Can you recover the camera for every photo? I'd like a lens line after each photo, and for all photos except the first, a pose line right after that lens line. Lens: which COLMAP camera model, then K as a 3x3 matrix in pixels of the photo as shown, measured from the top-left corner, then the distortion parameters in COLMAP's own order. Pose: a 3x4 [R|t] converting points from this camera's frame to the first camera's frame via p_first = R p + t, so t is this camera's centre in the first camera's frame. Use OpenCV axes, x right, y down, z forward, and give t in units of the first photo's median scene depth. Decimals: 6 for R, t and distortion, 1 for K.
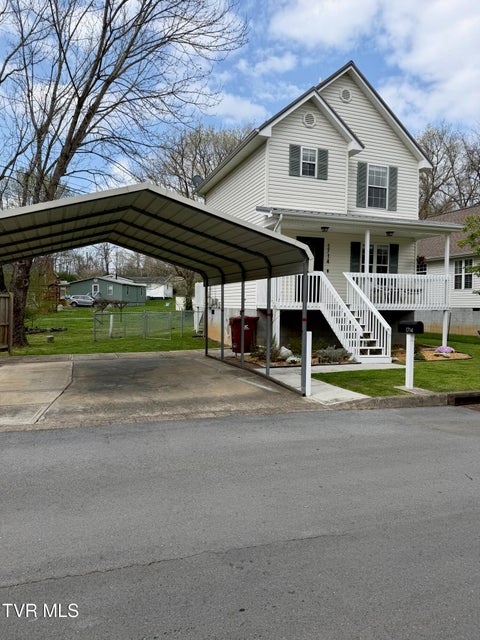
lens RADIAL K [[451.2, 0, 240.0], [0, 451.2, 320.0], [0, 0, 1]] dist [0.119163, -0.175419]
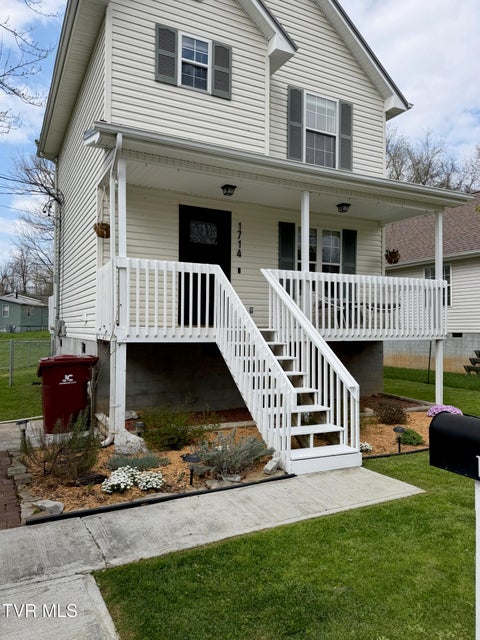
lens RADIAL K [[444.0, 0, 240.0], [0, 444.0, 320.0], [0, 0, 1]] dist [0.131507, -0.197168]
pose [[0.993460, -0.004582, 0.114093, 0.139802], [0.010170, 0.998774, -0.048439, -0.021893], [-0.113731, 0.049282, 0.992289, 0.483907]]
